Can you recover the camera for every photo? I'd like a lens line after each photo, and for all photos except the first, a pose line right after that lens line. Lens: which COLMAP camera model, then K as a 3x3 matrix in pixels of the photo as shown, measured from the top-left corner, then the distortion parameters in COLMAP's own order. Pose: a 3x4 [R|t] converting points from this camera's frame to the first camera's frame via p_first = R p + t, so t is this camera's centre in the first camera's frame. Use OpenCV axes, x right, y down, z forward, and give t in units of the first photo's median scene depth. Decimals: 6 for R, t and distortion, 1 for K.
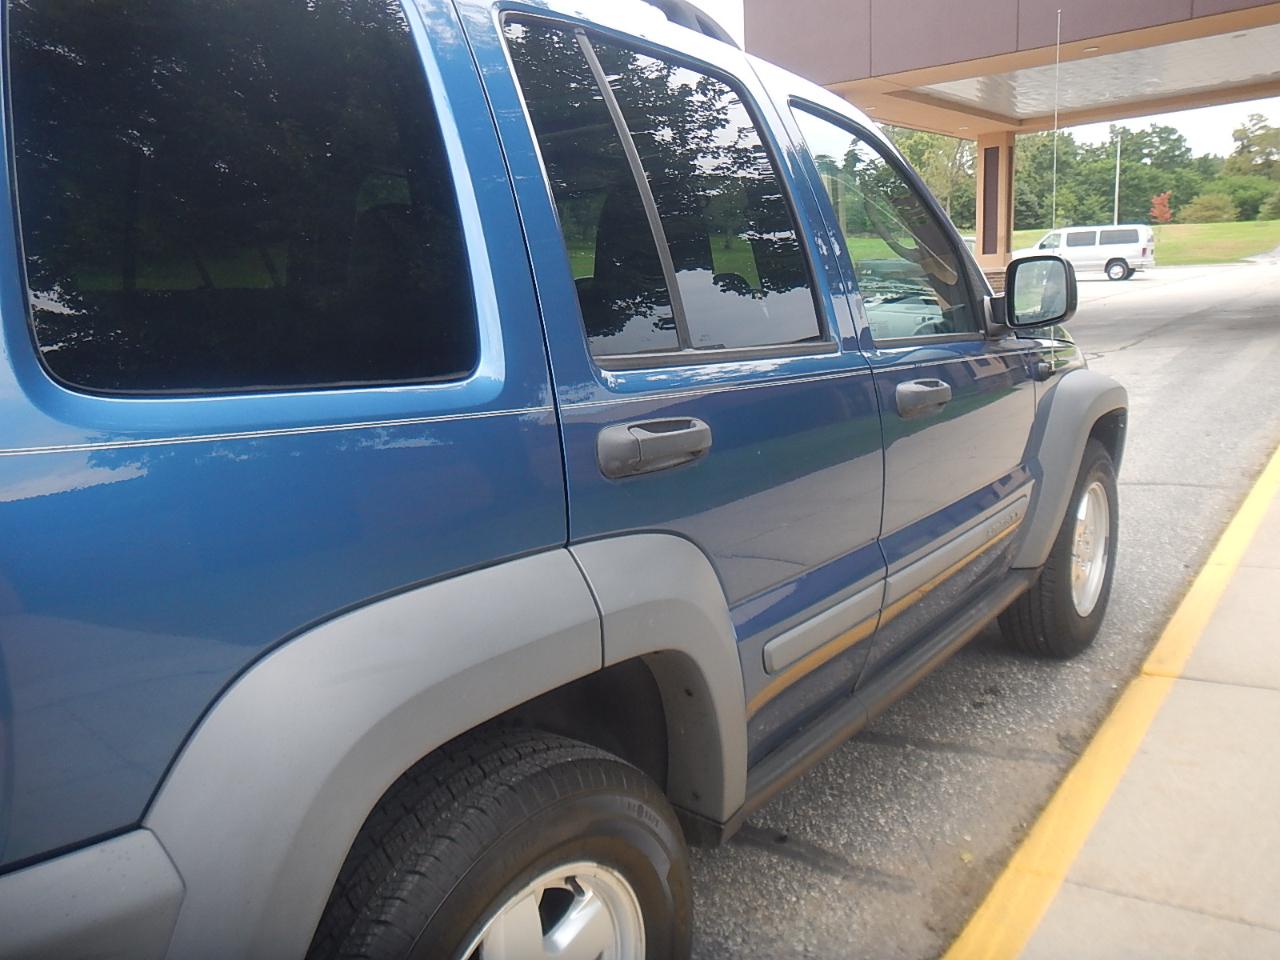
lens RADIAL K [[978.7, 0, 598.0], [0, 978.7, 471.8], [0, 0, 1]] dist [-0.044517, 0.020163]
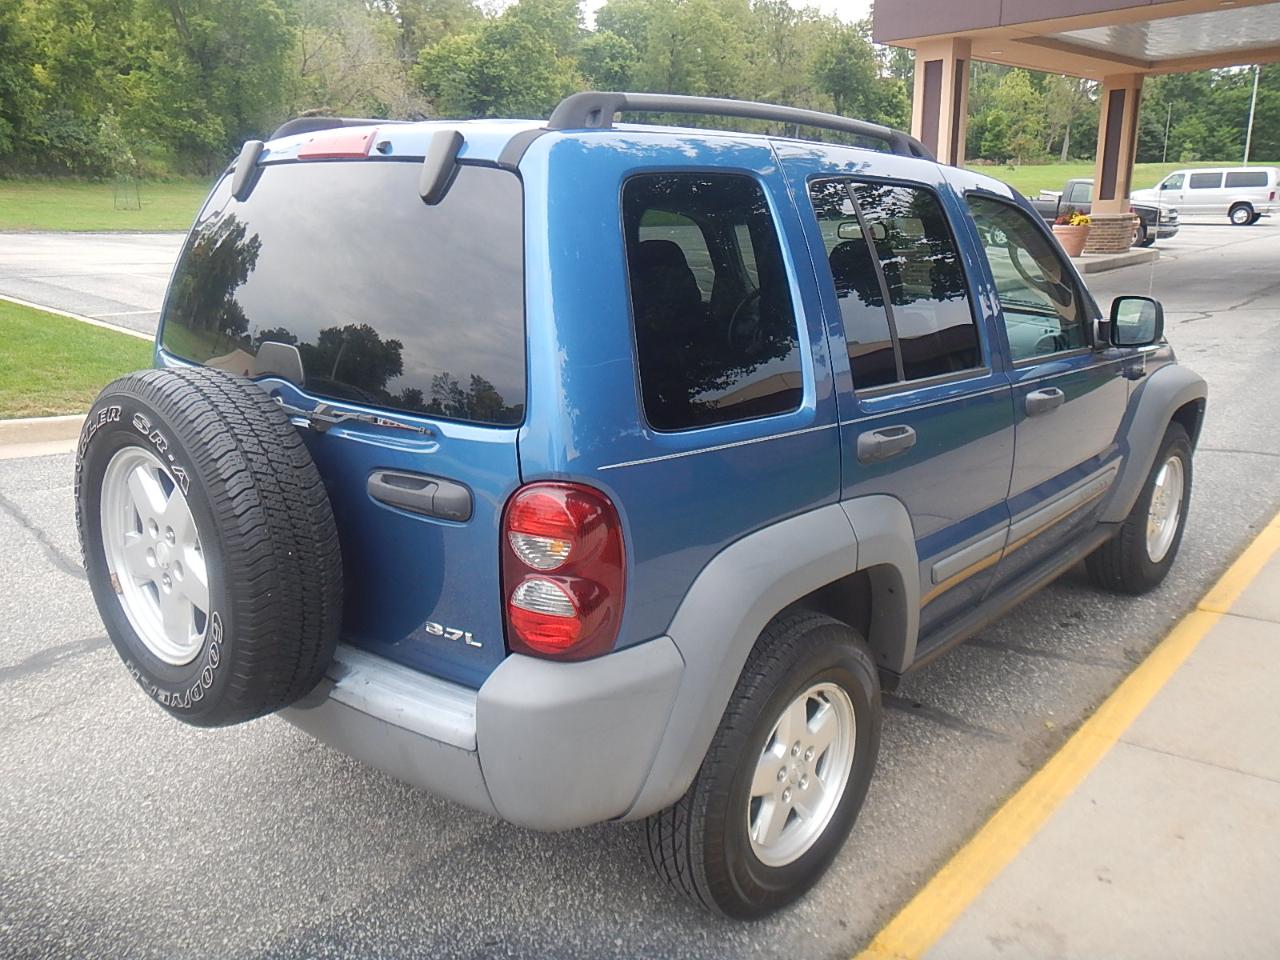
lens RADIAL K [[978.7, 0, 638.3], [0, 978.7, 486.9], [0, 0, 1]] dist [-0.044517, 0.020163]
pose [[0.997813, 0.045301, -0.048133, -0.141249], [-0.040839, 0.995108, 0.089954, -0.042946], [0.051972, -0.087791, 0.994782, -0.348613]]
